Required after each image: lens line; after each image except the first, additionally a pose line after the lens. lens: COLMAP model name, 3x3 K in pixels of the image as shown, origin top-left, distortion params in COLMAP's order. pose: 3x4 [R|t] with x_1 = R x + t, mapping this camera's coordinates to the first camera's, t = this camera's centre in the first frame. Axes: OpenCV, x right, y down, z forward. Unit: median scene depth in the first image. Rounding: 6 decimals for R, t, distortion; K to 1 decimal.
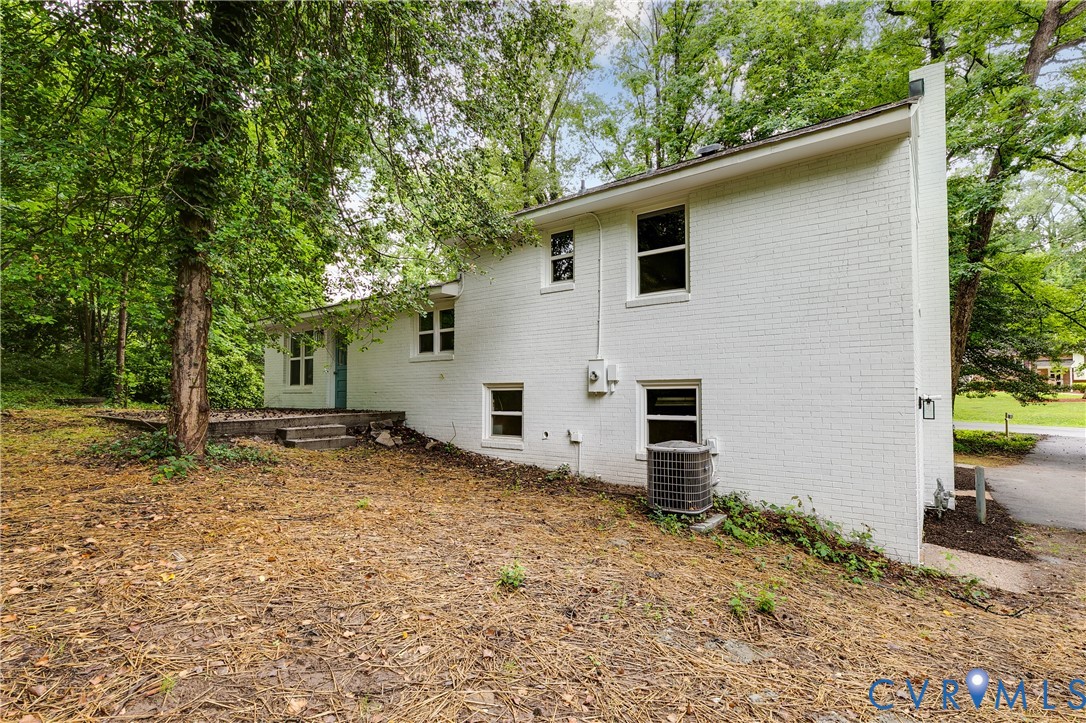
lens RADIAL K [[492.8, 0, 541.4], [0, 492.8, 366.8], [0, 0, 1]] dist [0.003147, -0.001590]
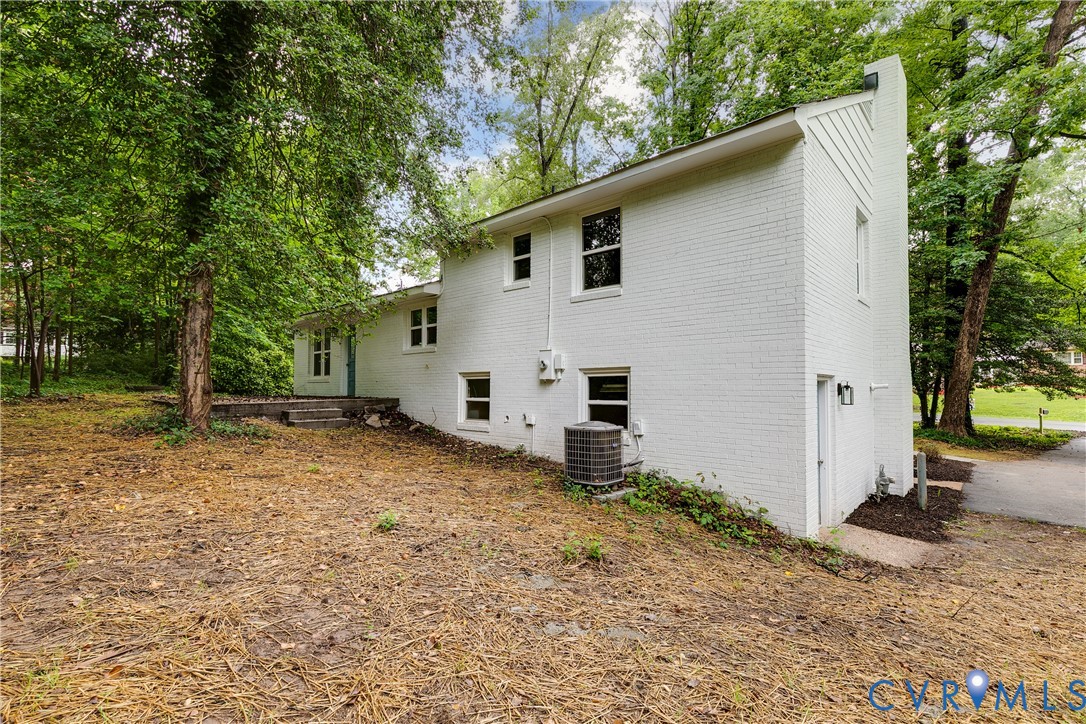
lens RADIAL K [[492.8, 0, 568.8], [0, 492.8, 369.4], [0, 0, 1]] dist [0.003147, -0.001590]
pose [[0.993937, -0.000404, -0.109953, 0.332491], [0.001349, 0.999963, 0.008517, 0.022899], [0.109945, -0.008614, 0.993900, -0.108563]]
